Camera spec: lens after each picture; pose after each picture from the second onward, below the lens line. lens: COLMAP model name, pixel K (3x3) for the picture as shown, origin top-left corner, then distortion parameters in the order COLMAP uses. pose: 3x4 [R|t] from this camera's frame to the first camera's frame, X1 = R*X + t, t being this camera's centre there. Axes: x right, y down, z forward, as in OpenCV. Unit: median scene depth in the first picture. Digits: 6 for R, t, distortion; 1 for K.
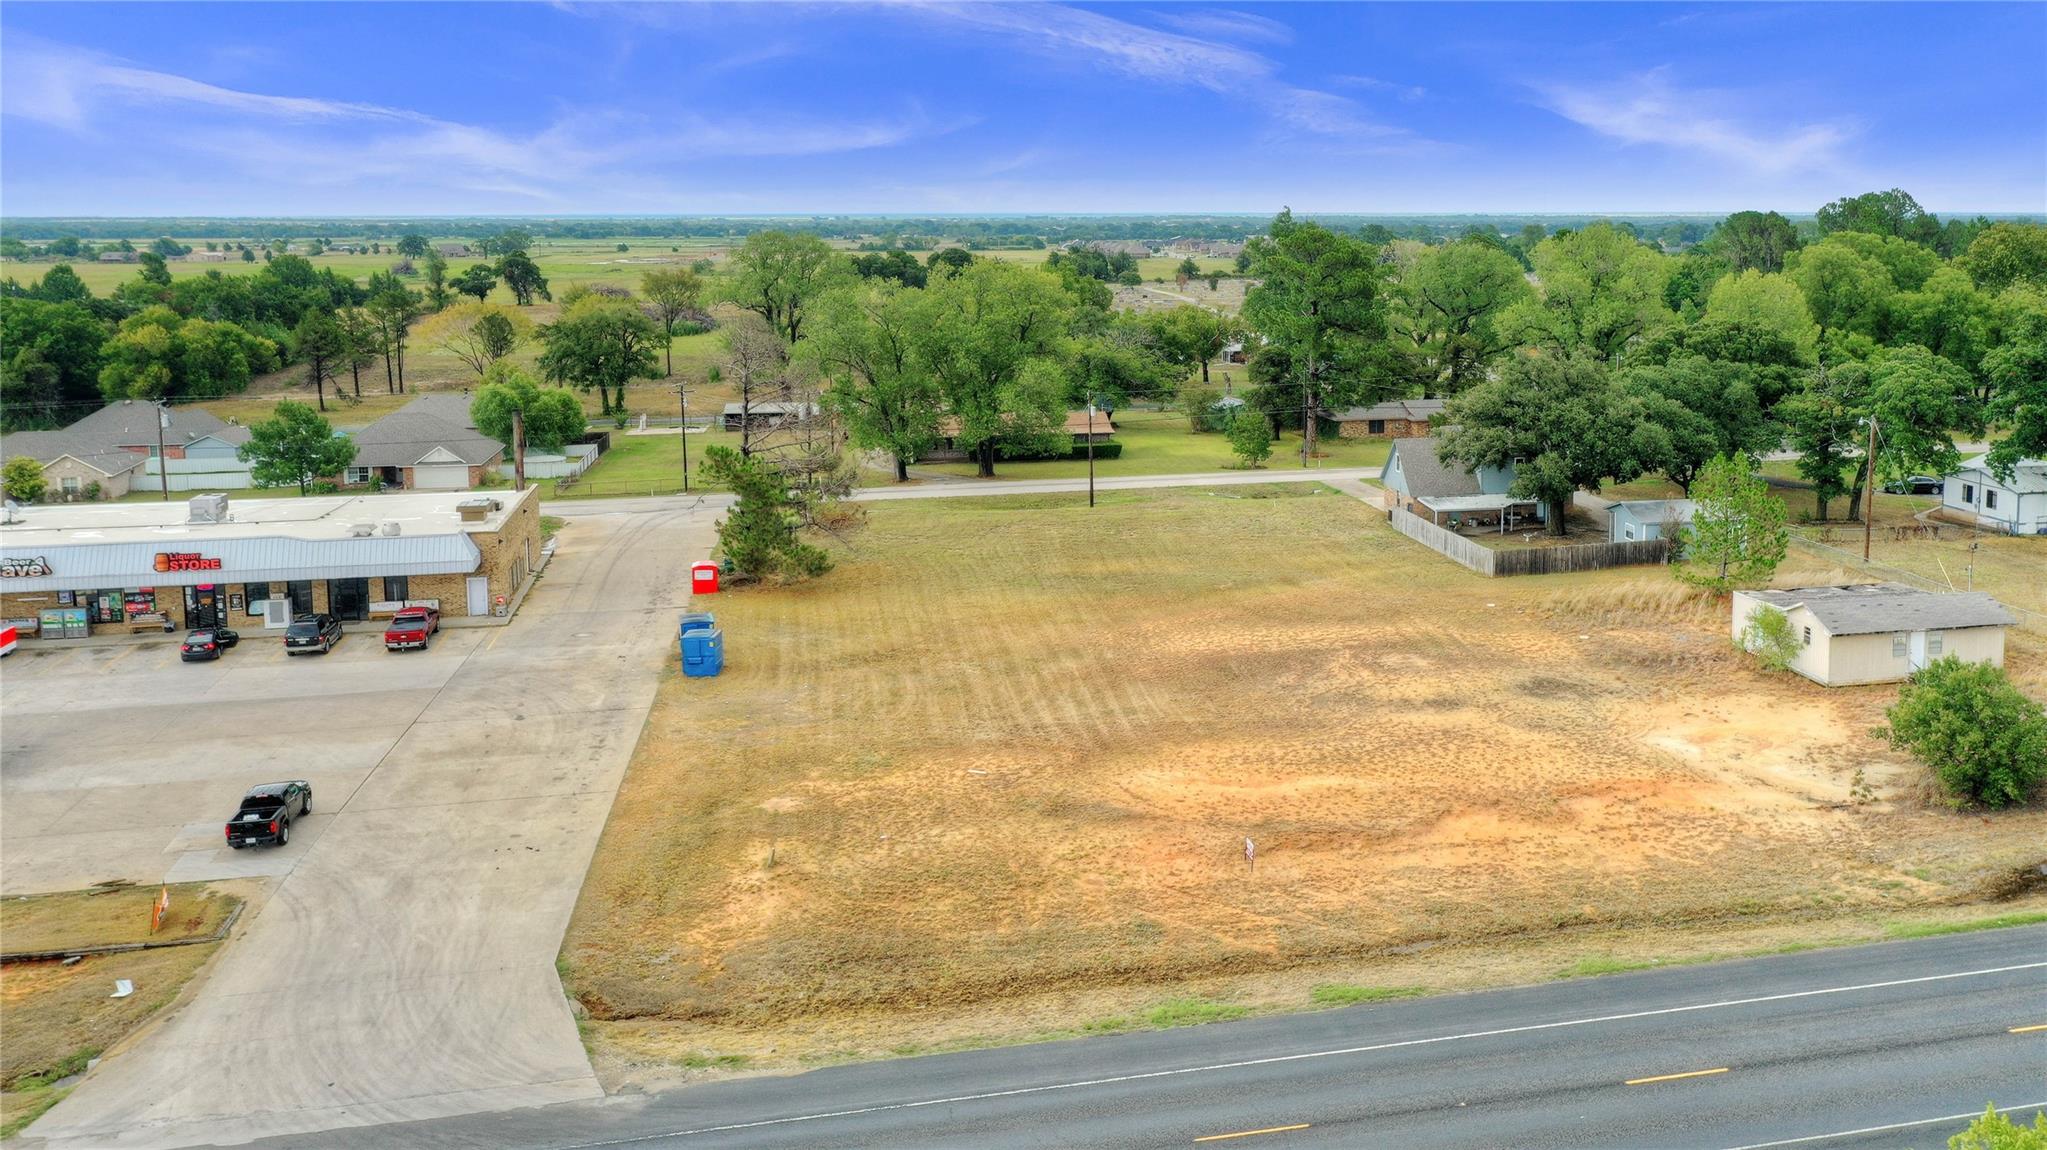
lens RADIAL K [[1634.1, 0, 1142.5], [0, 1634.1, 497.6], [0, 0, 1]] dist [0.000783, -0.005691]
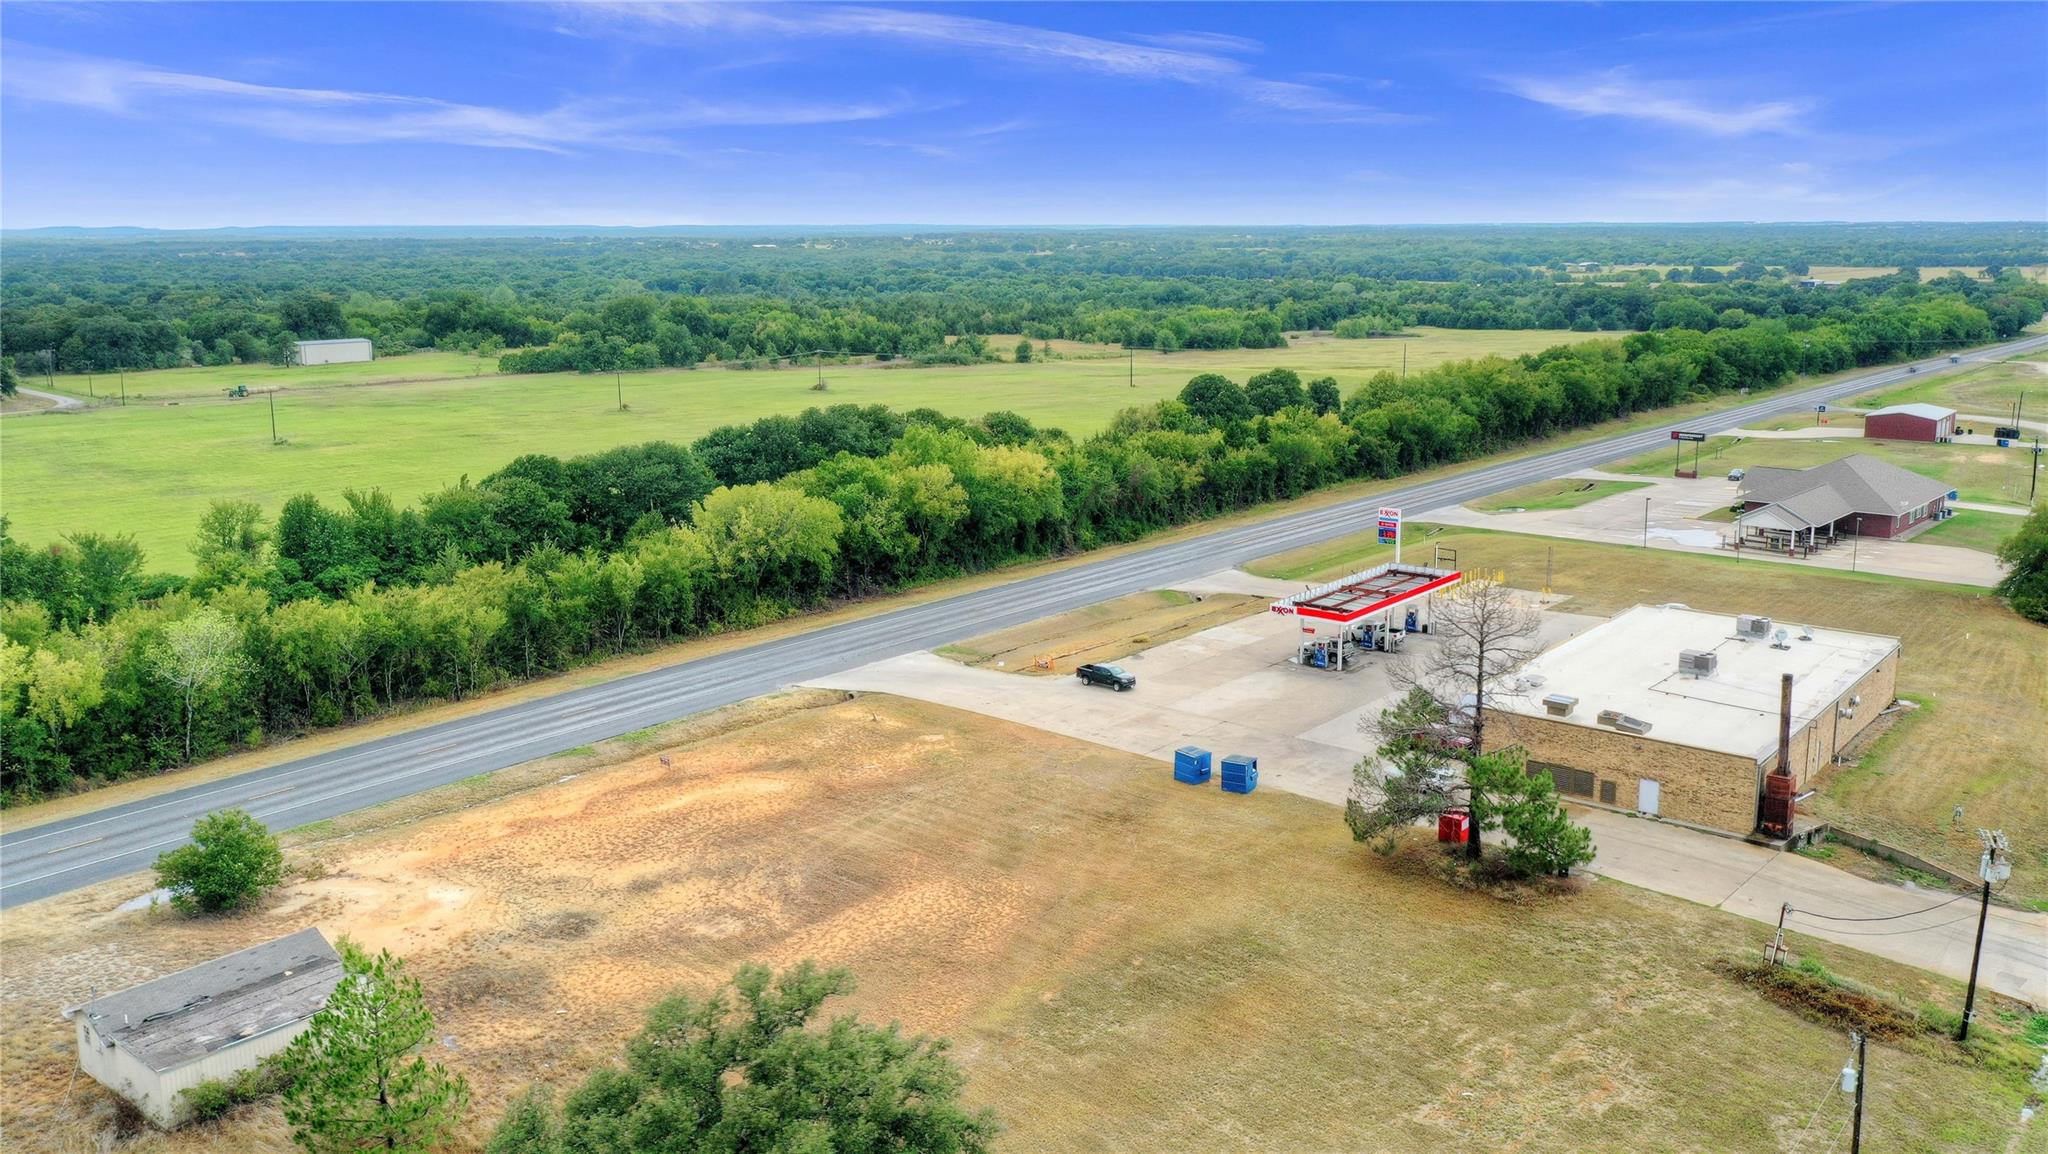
lens RADIAL K [[1641.1, 0, 1069.8], [0, 1641.1, 459.4], [0, 0, 1]] dist [0.003190, -0.005440]
pose [[-0.773766, 0.093368, -0.626553, 0.565873], [-0.101501, 0.958026, 0.268112, -0.447556], [0.625287, 0.271052, -0.731811, 1.689457]]
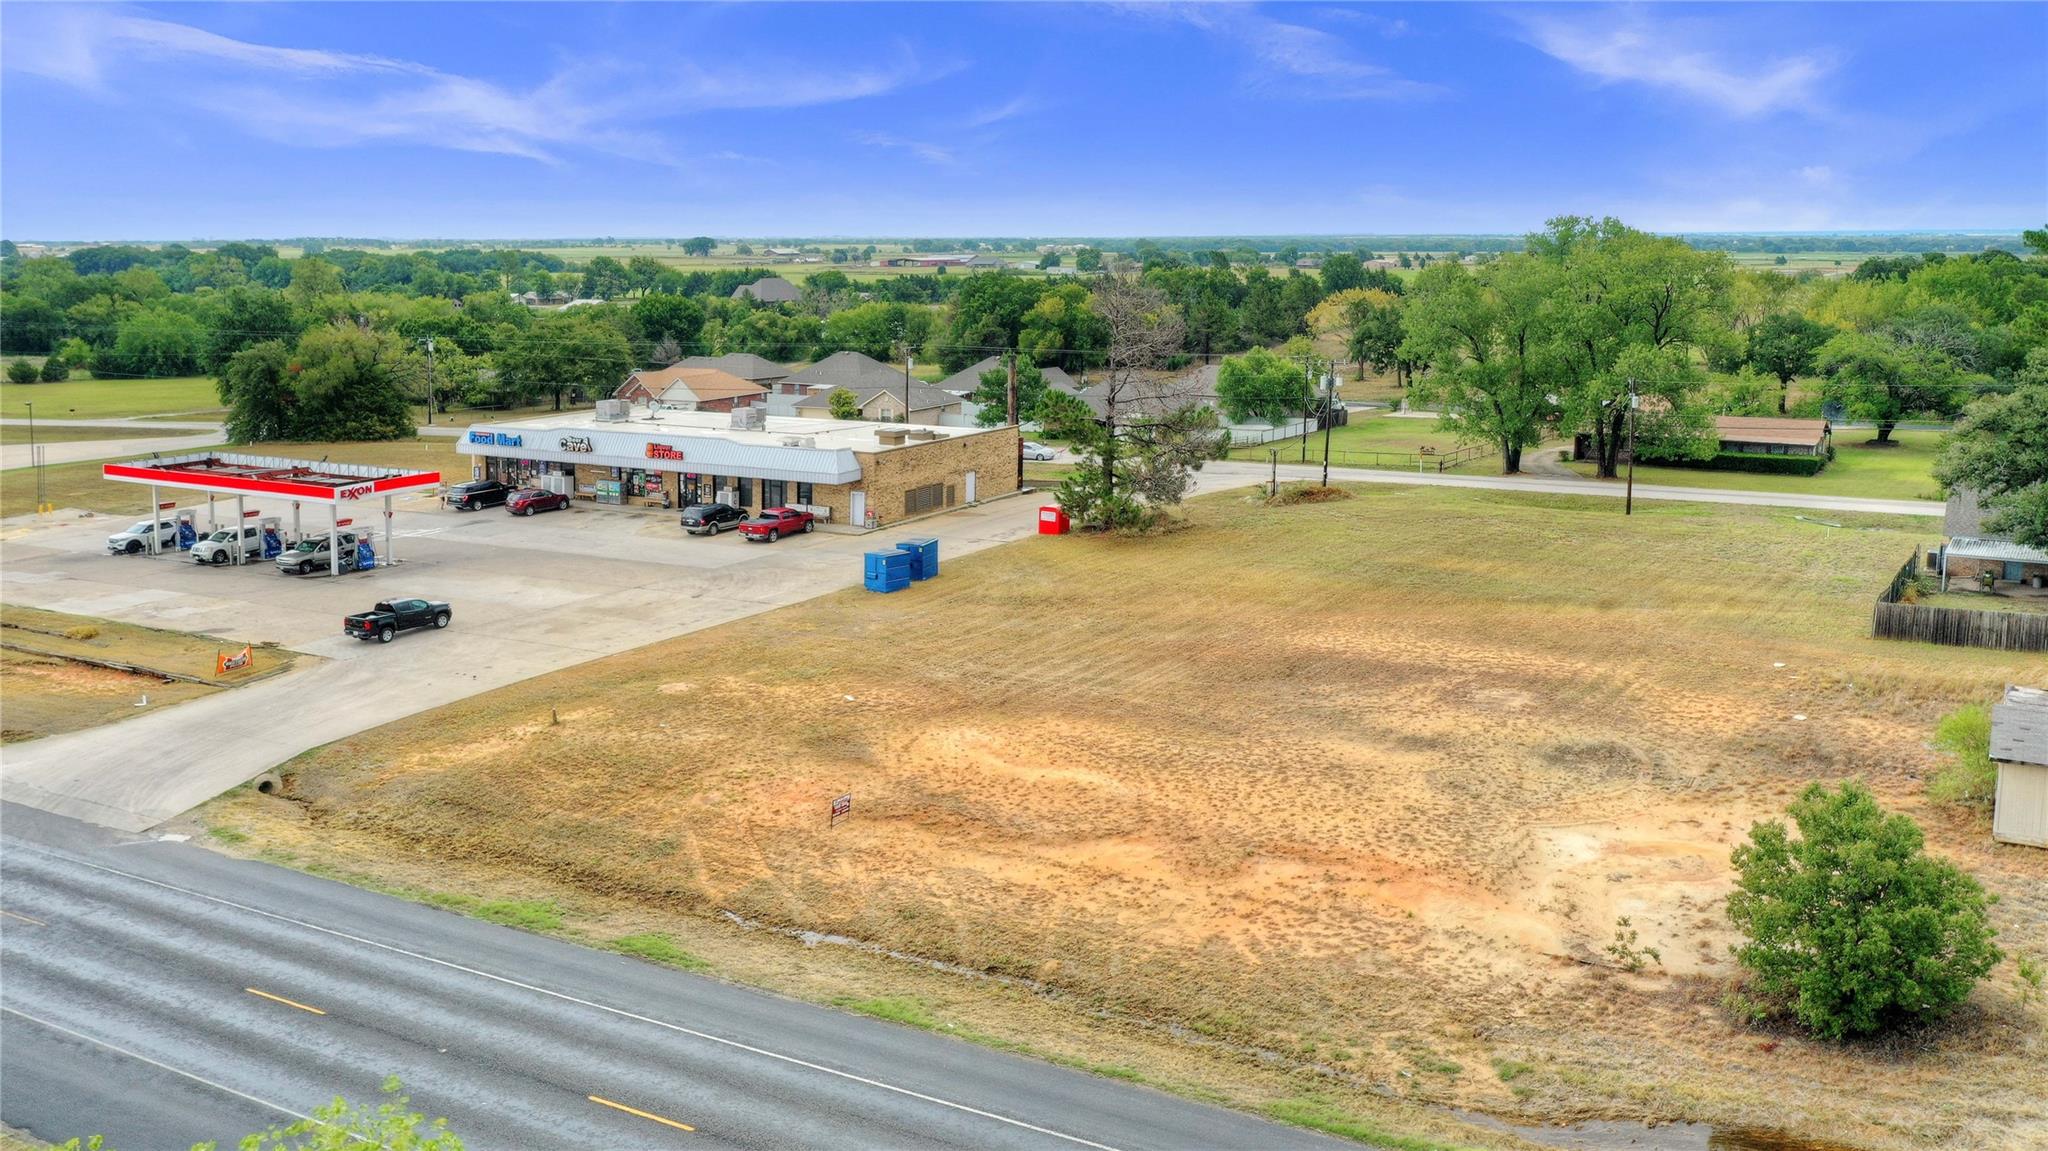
lens RADIAL K [[1666.4, 0, 1115.2], [0, 1666.4, 491.7], [0, 0, 1]] dist [-0.002146, 0.001228]
pose [[0.757348, 0.096647, -0.645819, 0.488489], [-0.106848, 0.993999, 0.023452, 0.003025], [0.644210, 0.051244, 0.763130, 0.248885]]
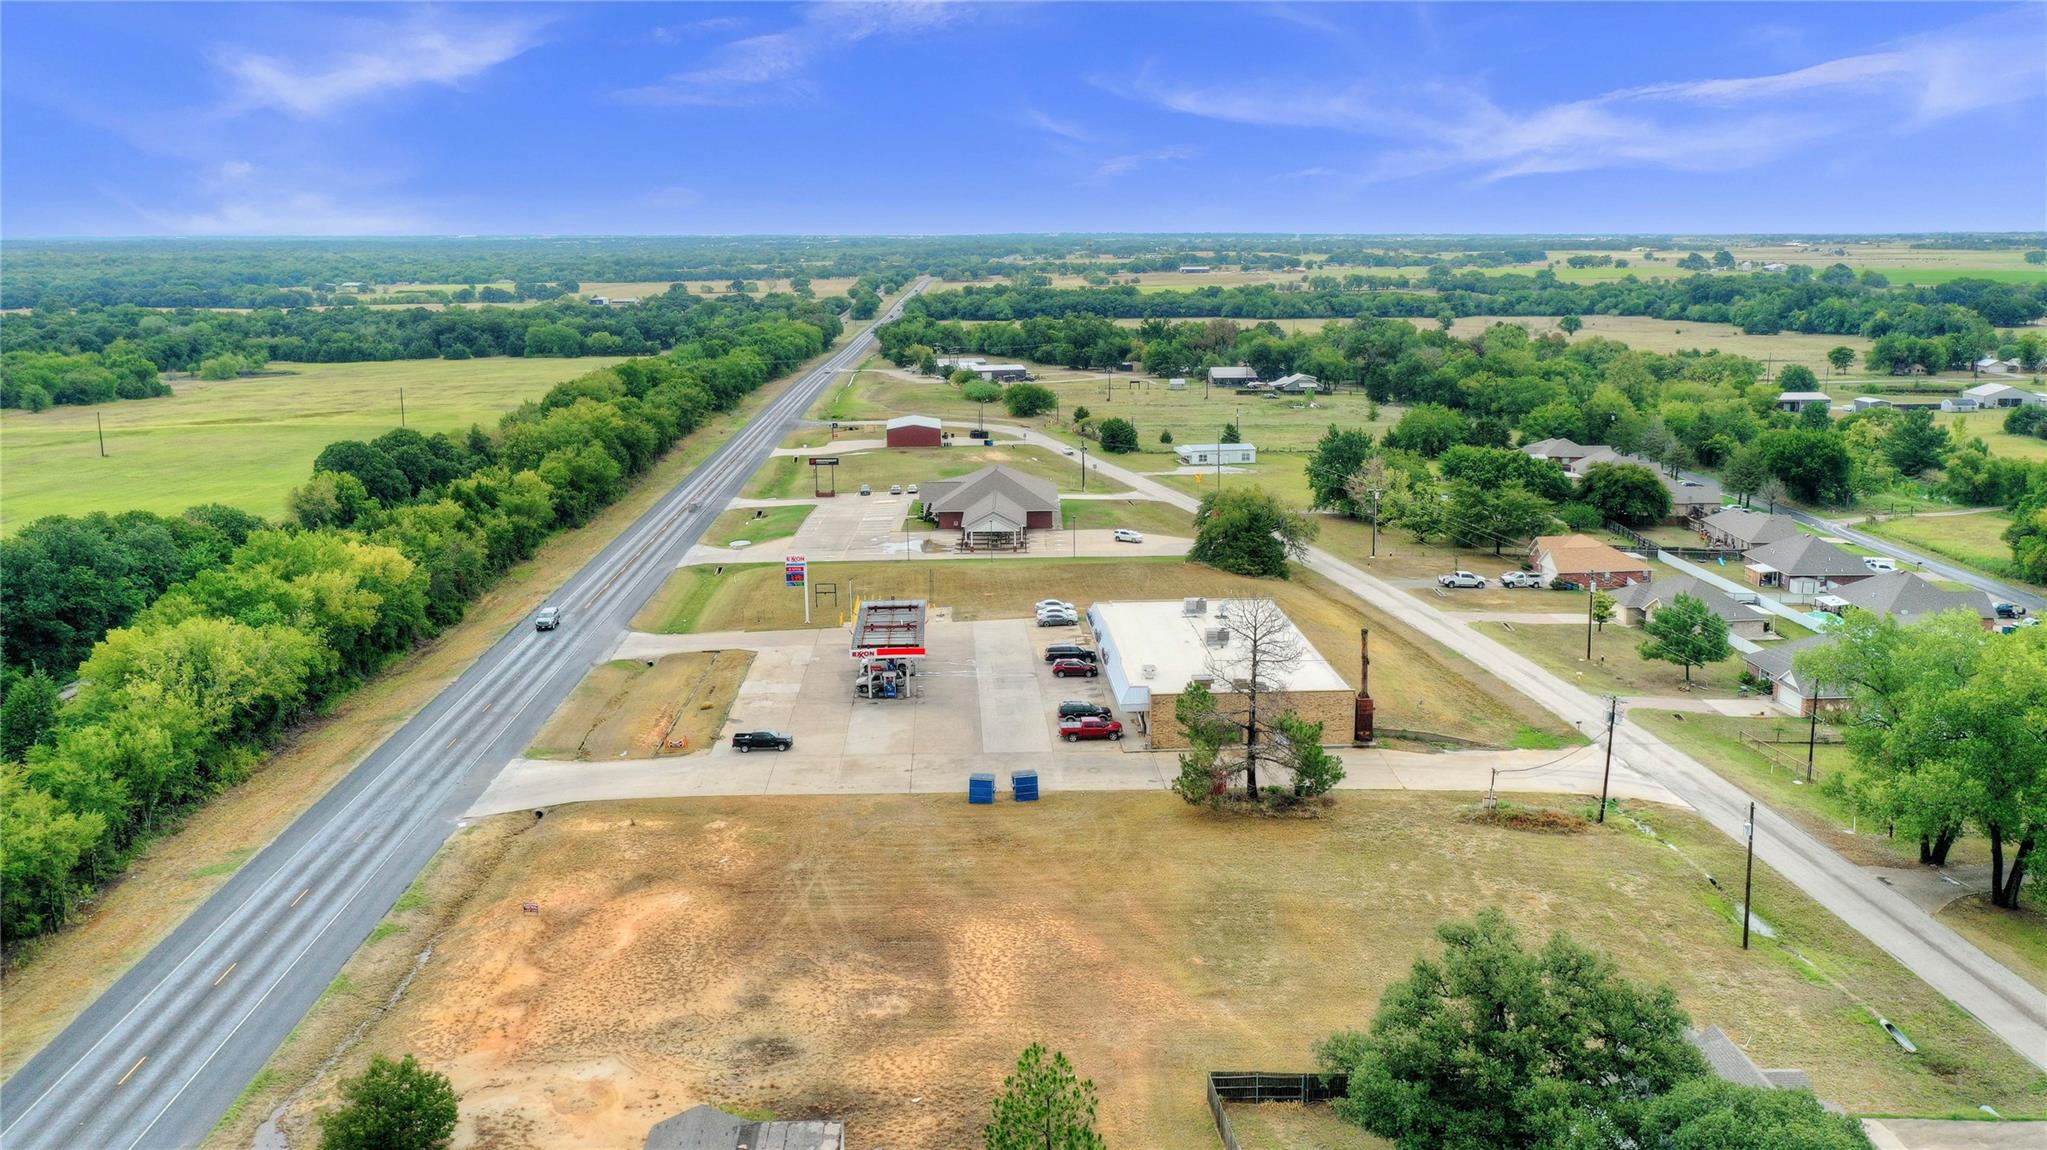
lens RADIAL K [[1635.6, 0, 1063.1], [0, 1635.6, 573.3], [0, 0, 1]] dist [-0.005046, -0.002952]
pose [[-0.140596, 0.201792, -0.969285, 1.087115], [-0.165318, 0.960480, 0.223939, -0.423413], [0.976167, 0.191725, -0.101680, 1.094630]]
